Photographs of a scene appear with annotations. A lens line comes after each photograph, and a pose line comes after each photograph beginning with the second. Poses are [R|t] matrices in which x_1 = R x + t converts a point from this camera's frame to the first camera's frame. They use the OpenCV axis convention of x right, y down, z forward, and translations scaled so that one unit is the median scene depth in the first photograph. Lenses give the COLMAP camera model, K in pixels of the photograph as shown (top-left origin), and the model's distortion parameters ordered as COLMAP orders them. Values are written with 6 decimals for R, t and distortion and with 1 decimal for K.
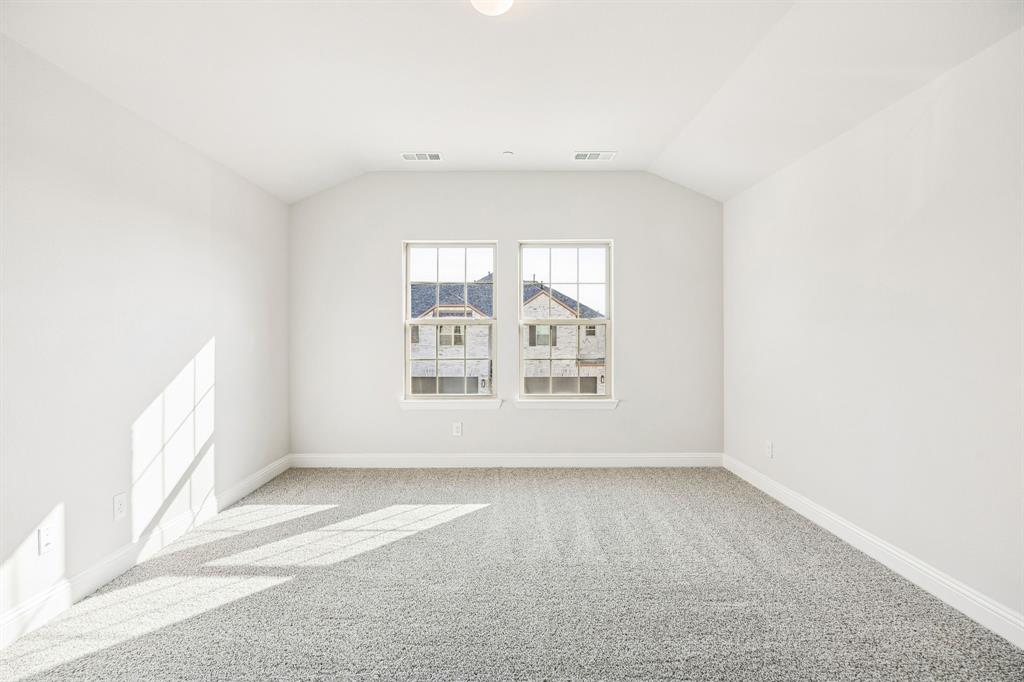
lens RADIAL K [[444.2, 0, 515.5], [0, 444.2, 342.2], [0, 0, 1]] dist [-0.016047, 0.001549]
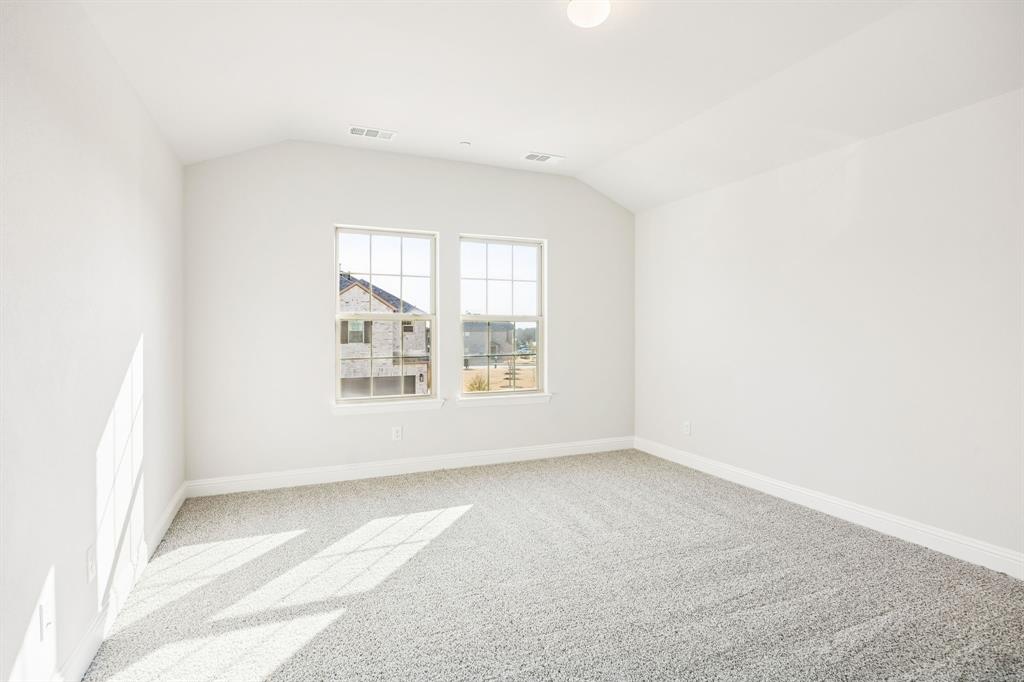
lens RADIAL K [[469.3, 0, 510.1], [0, 469.3, 339.7], [0, 0, 1]] dist [-0.007486, -0.002534]
pose [[0.929289, -0.005466, 0.369314, -0.308363], [0.004746, 0.999985, 0.002859, -0.000066], [-0.369324, -0.000904, 0.929300, 0.009331]]
